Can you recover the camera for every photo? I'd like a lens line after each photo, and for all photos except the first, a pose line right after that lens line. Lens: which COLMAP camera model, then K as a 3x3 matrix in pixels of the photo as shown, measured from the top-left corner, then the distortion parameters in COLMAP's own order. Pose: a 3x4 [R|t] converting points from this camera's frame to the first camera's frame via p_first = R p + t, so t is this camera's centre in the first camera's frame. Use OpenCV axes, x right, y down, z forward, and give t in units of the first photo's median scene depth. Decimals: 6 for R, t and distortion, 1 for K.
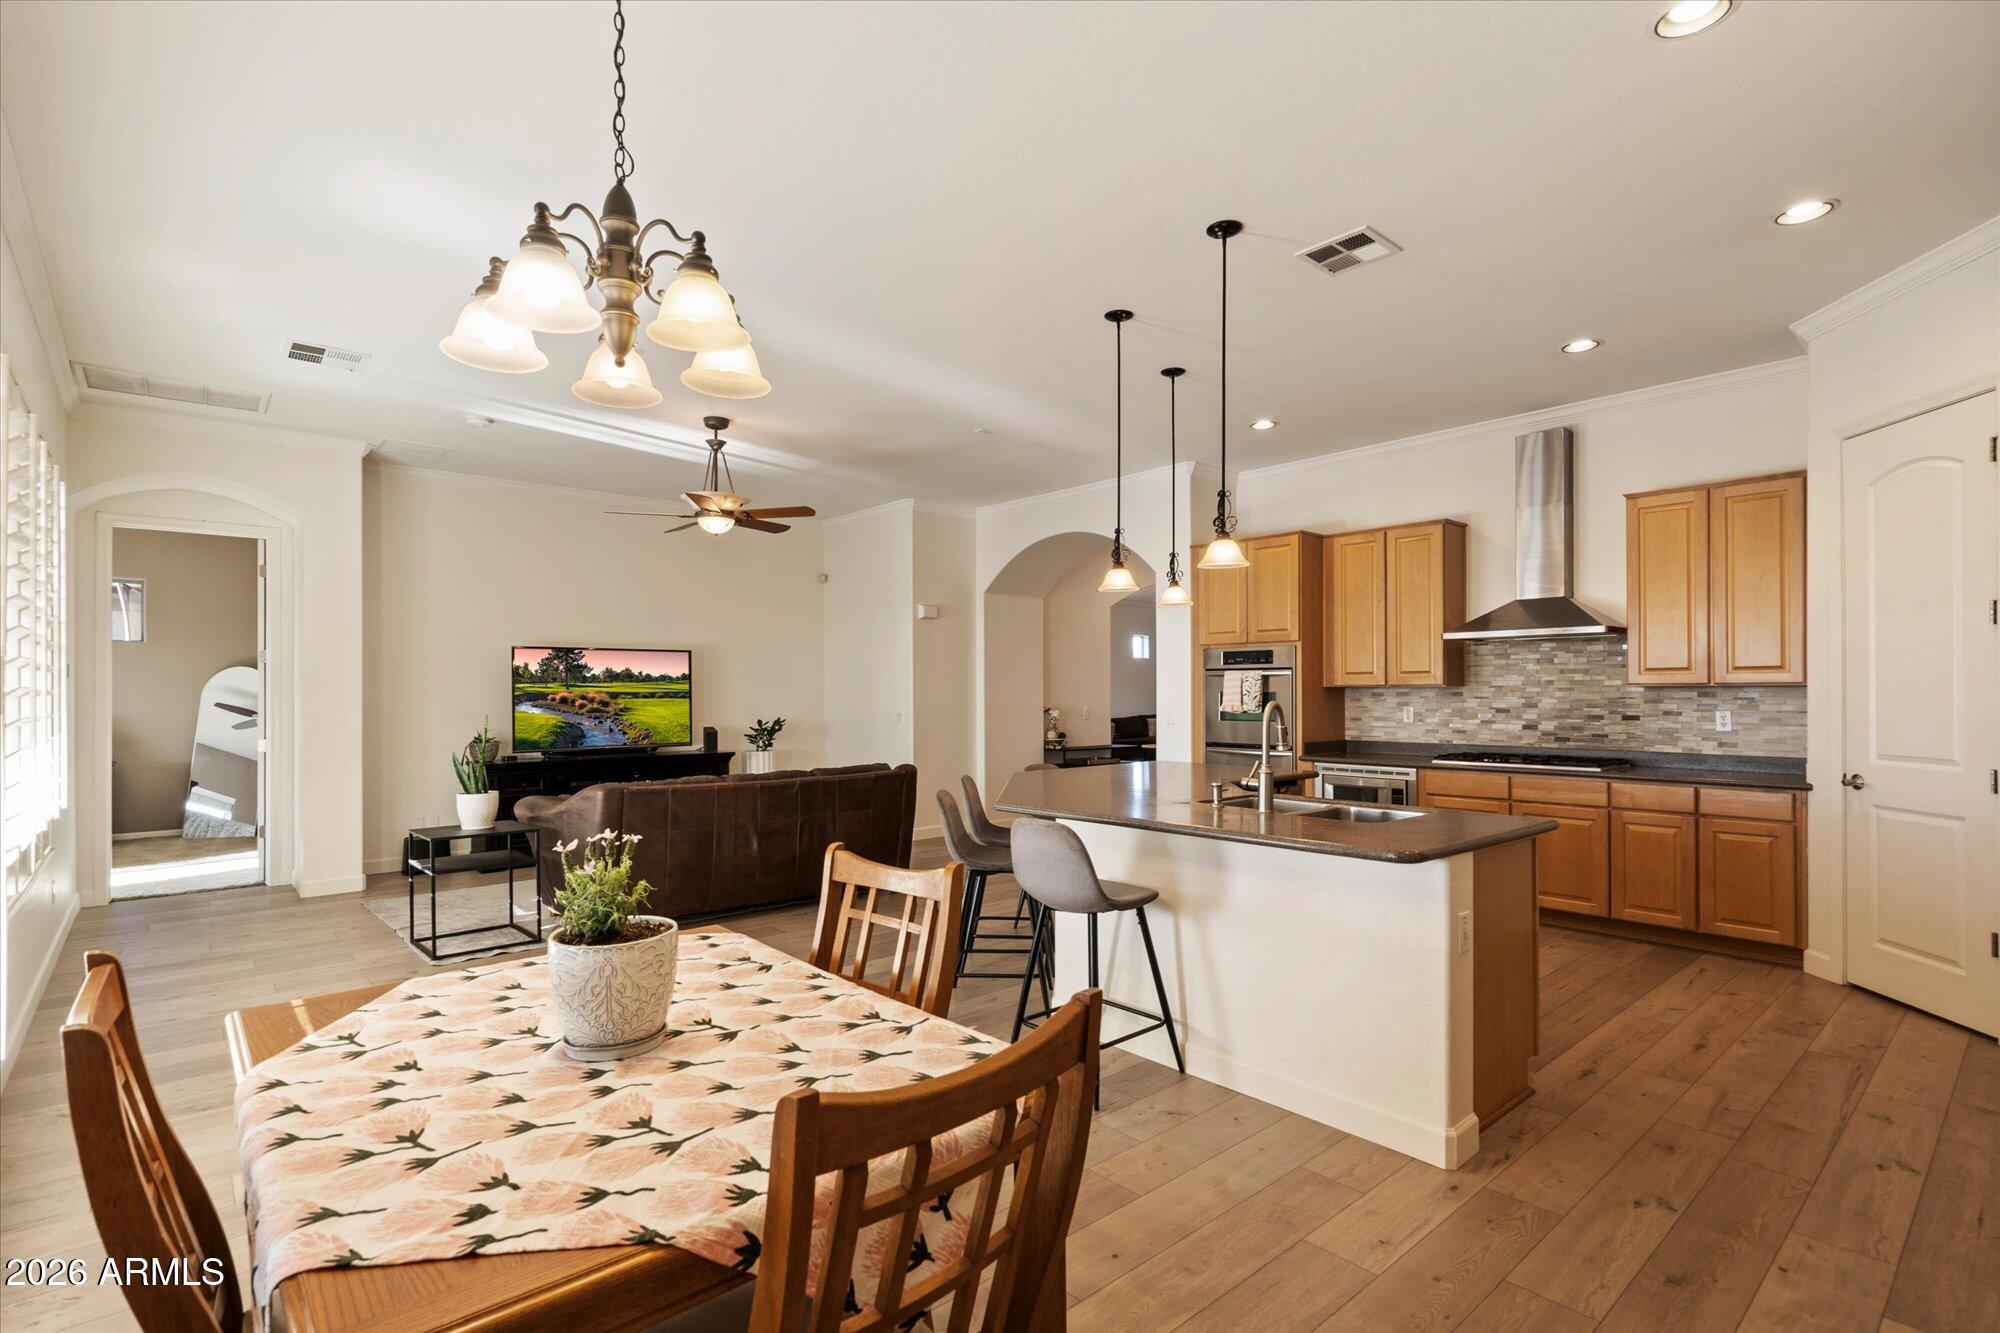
lens RADIAL K [[930.8, 0, 1000.0], [0, 930.8, 683.3], [0, 0, 1]] dist [0.005039, 0.000356]
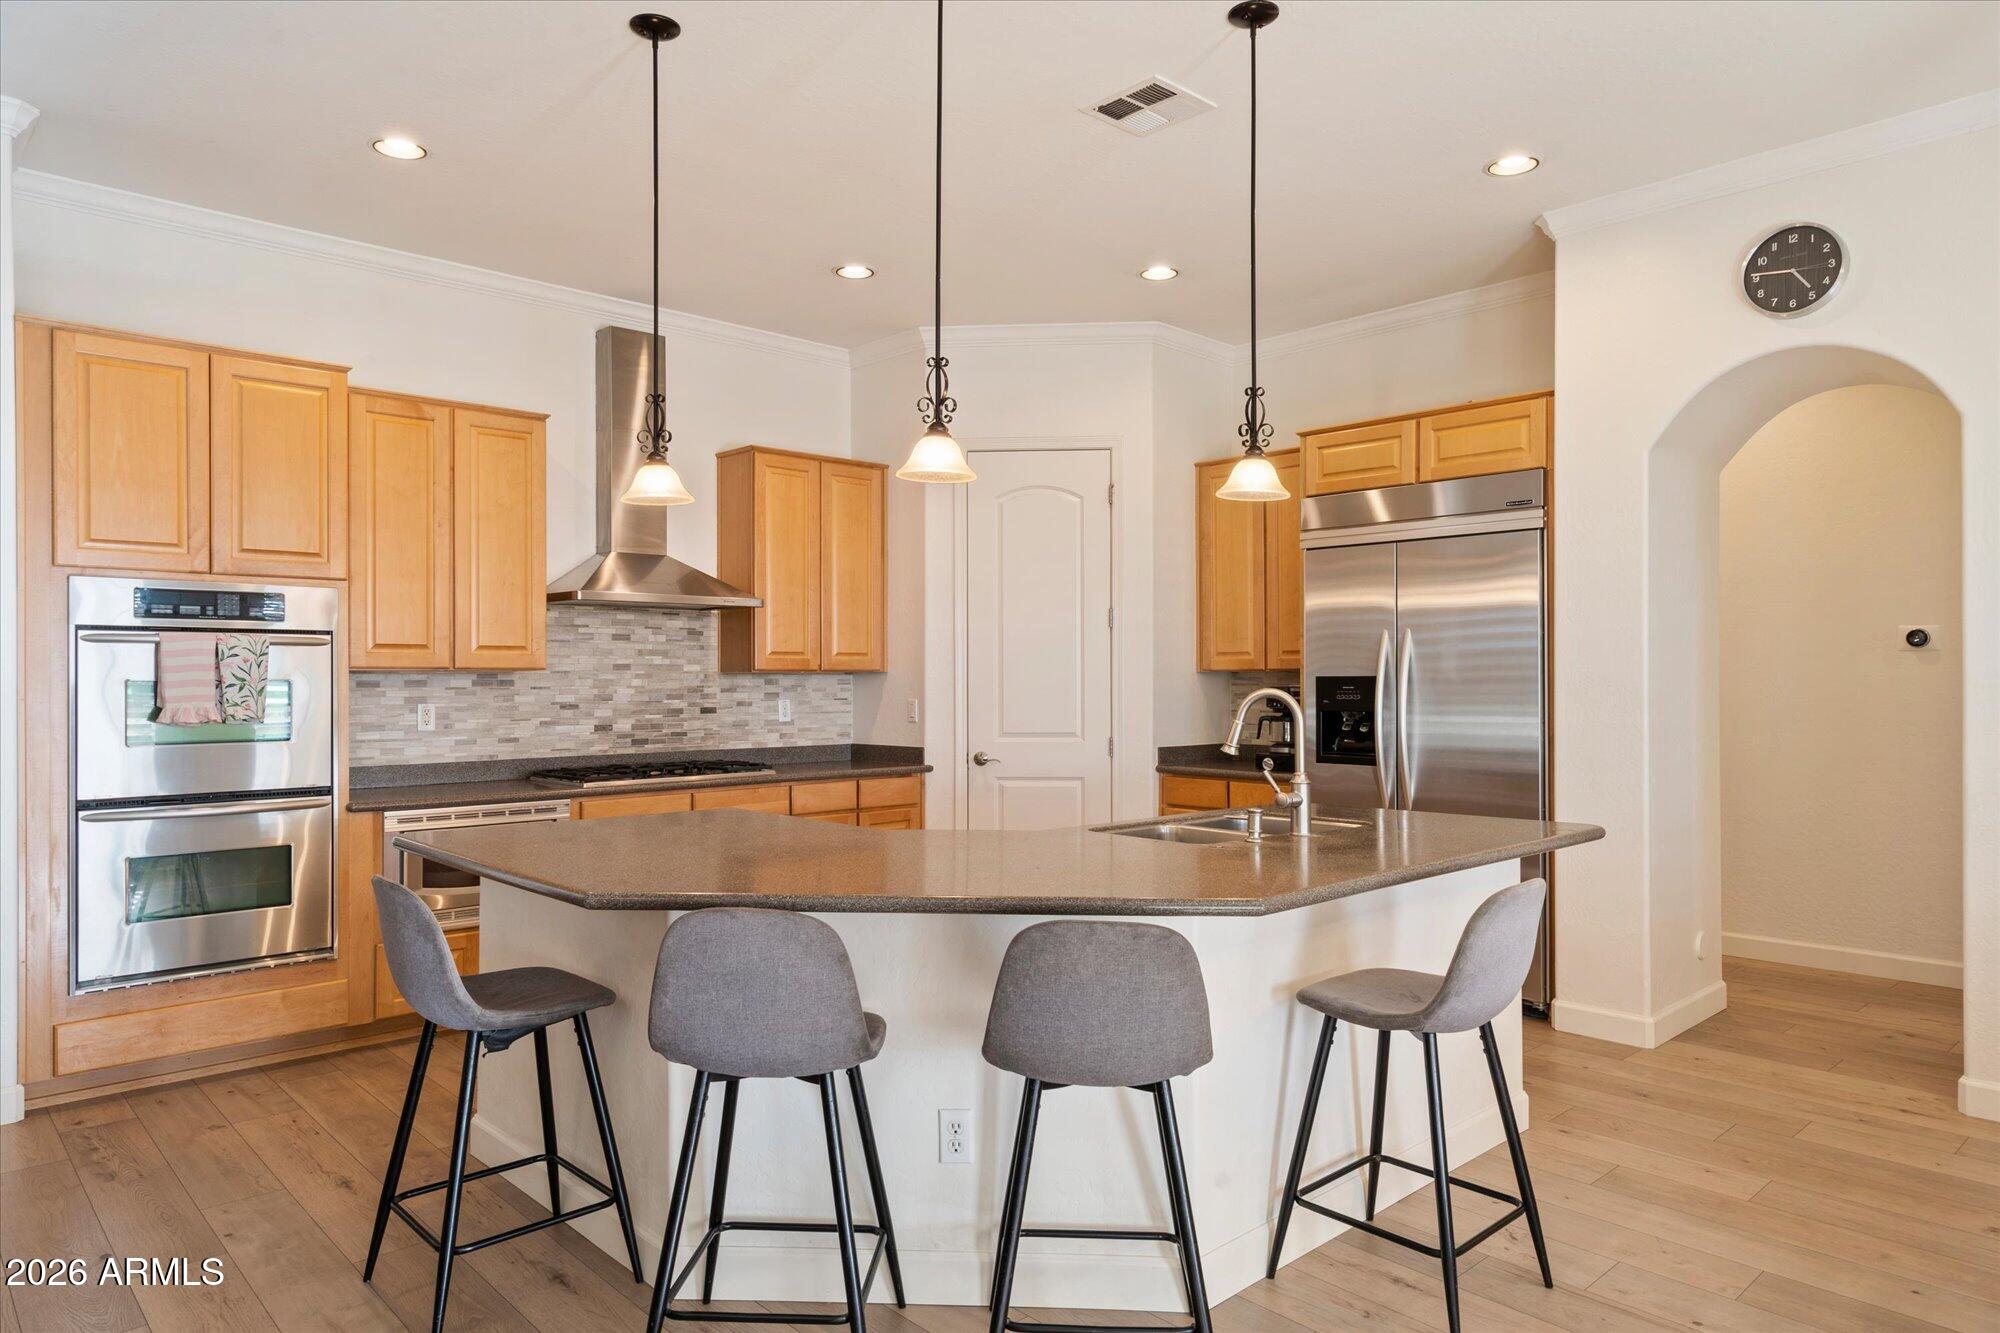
lens RADIAL K [[1225.4, 0, 988.4], [0, 1225.4, 673.3], [0, 0, 1]] dist [-0.001182, 0.000006]
pose [[-0.019945, 0.003783, 0.999794, -0.395135], [-0.008440, 0.999957, -0.003952, 0.005627], [-0.999765, -0.008517, -0.019912, 0.717850]]
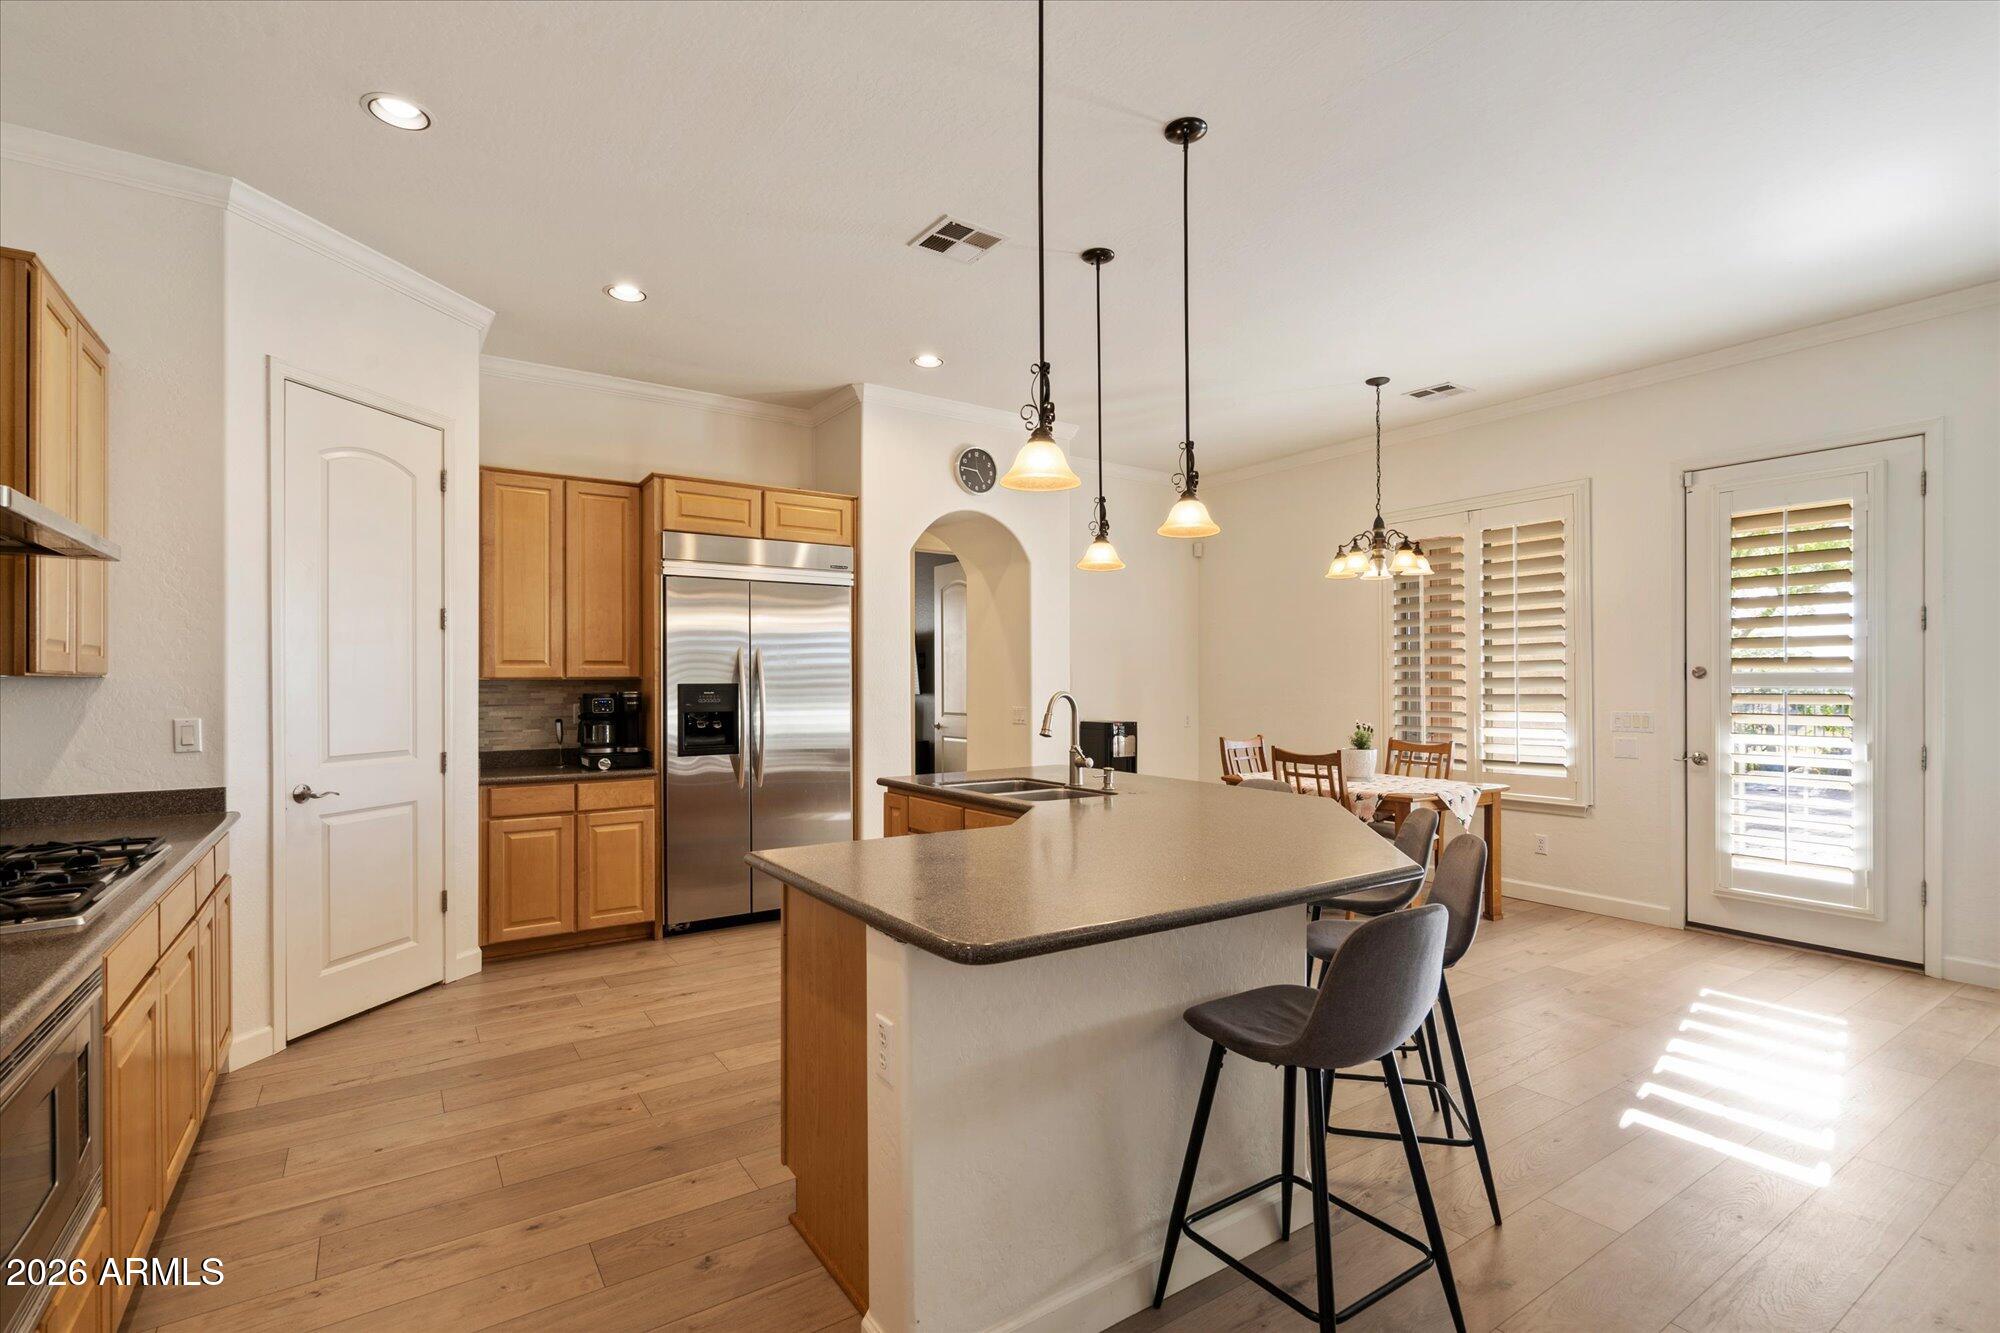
lens RADIAL K [[930.8, 0, 1007.7], [0, 930.8, 670.2], [0, 0, 1]] dist [0.005039, 0.000356]
pose [[-0.991728, 0.005017, 0.128256, 0.119146], [0.002113, 0.999738, -0.022773, 0.009595], [-0.128337, -0.022314, -0.991480, 1.234208]]
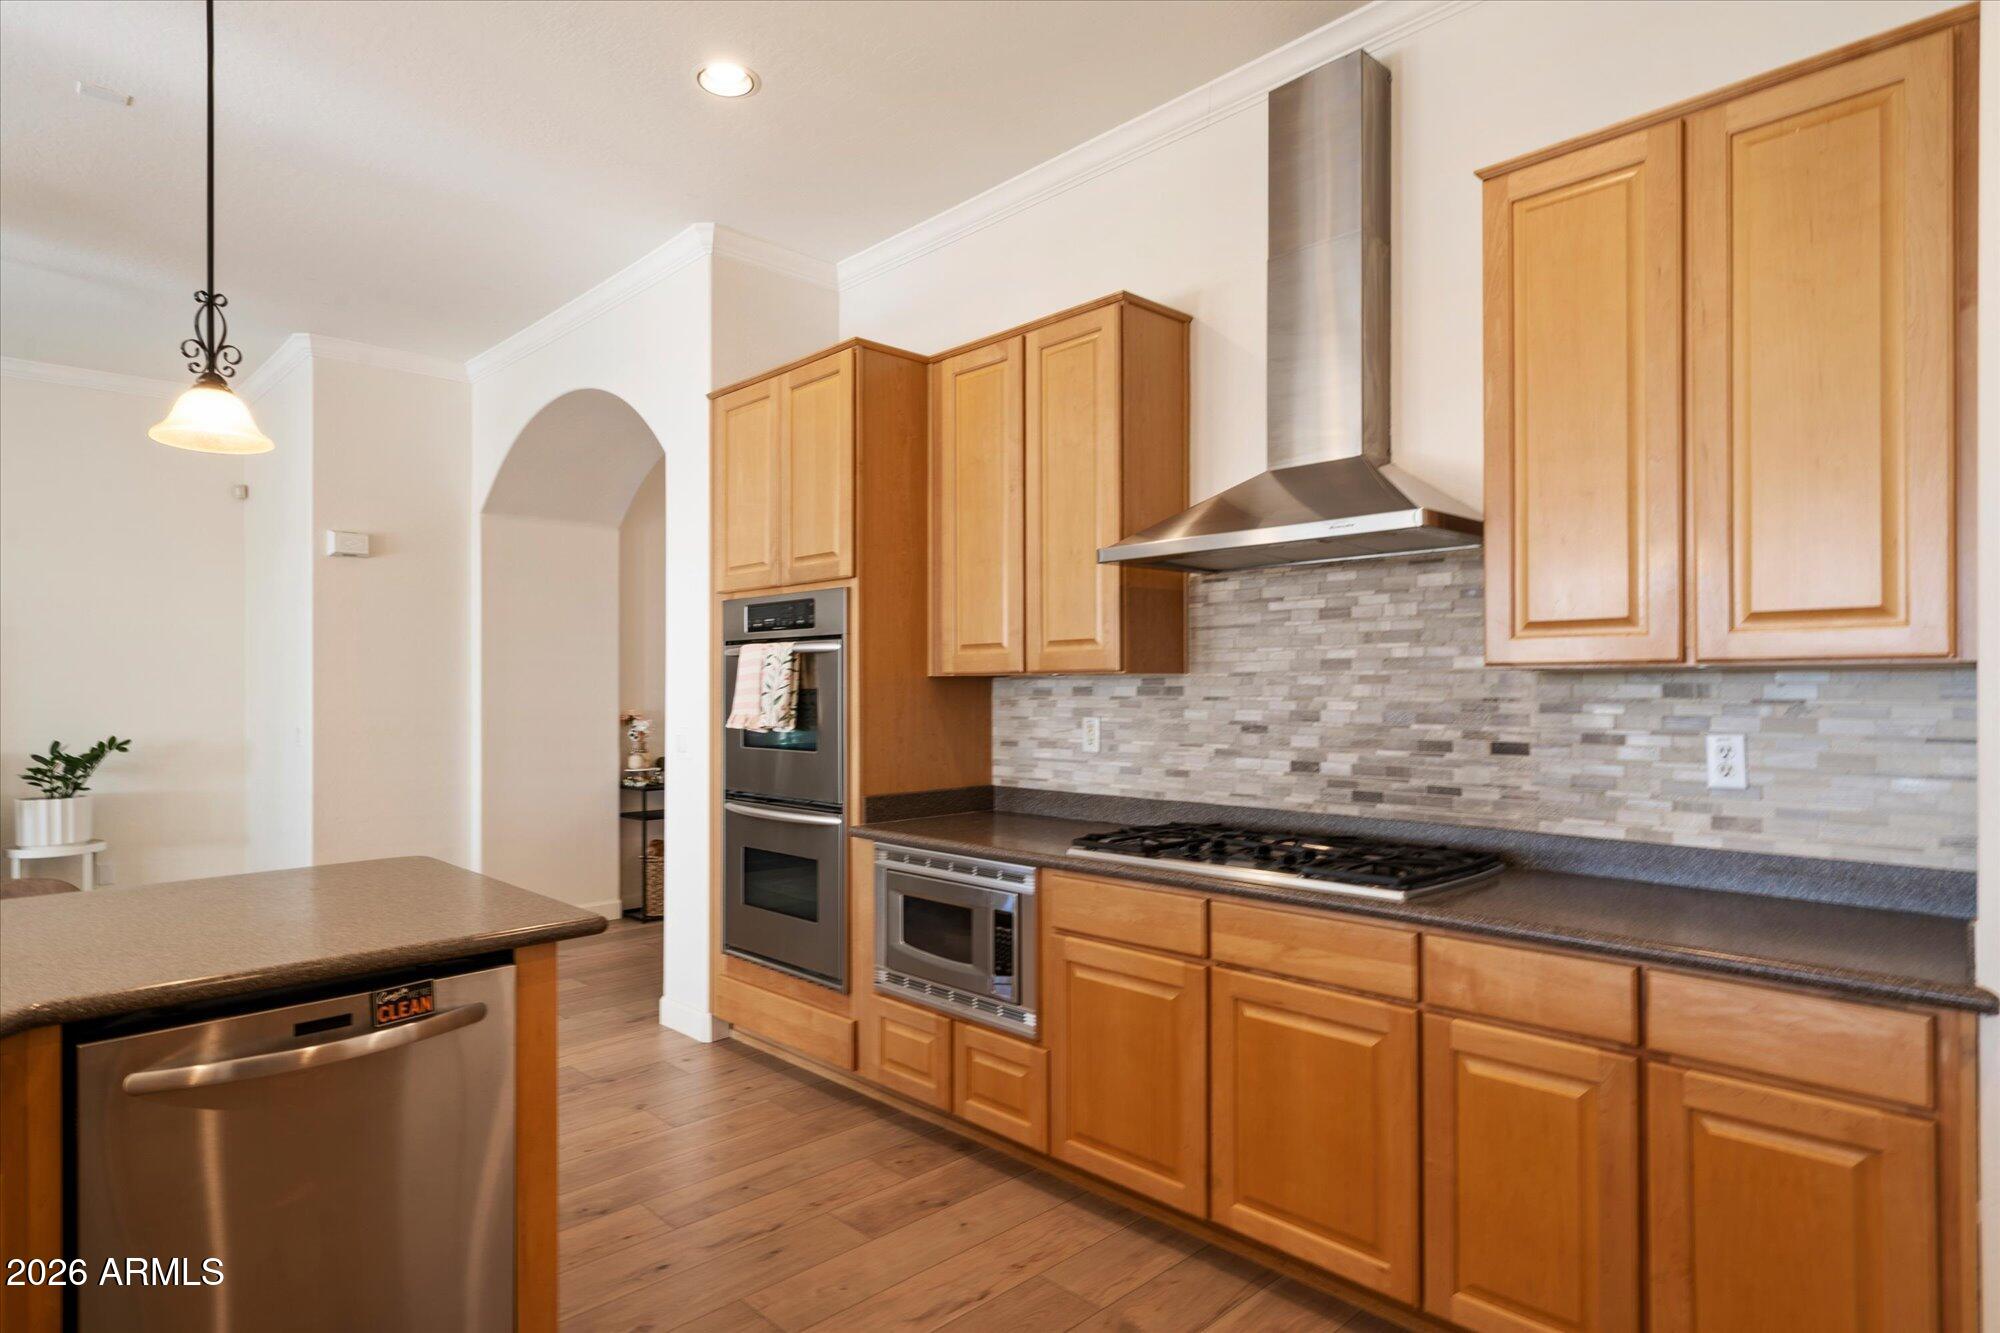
lens RADIAL K [[1088.4, 0, 990.9], [0, 1088.4, 682.4], [0, 0, 1]] dist [0.006285, 0.001201]
pose [[0.998939, -0.002957, 0.045956, 0.398212], [0.002745, 0.999985, 0.004688, 0.004840], [-0.045969, -0.004557, 0.998932, 0.497923]]
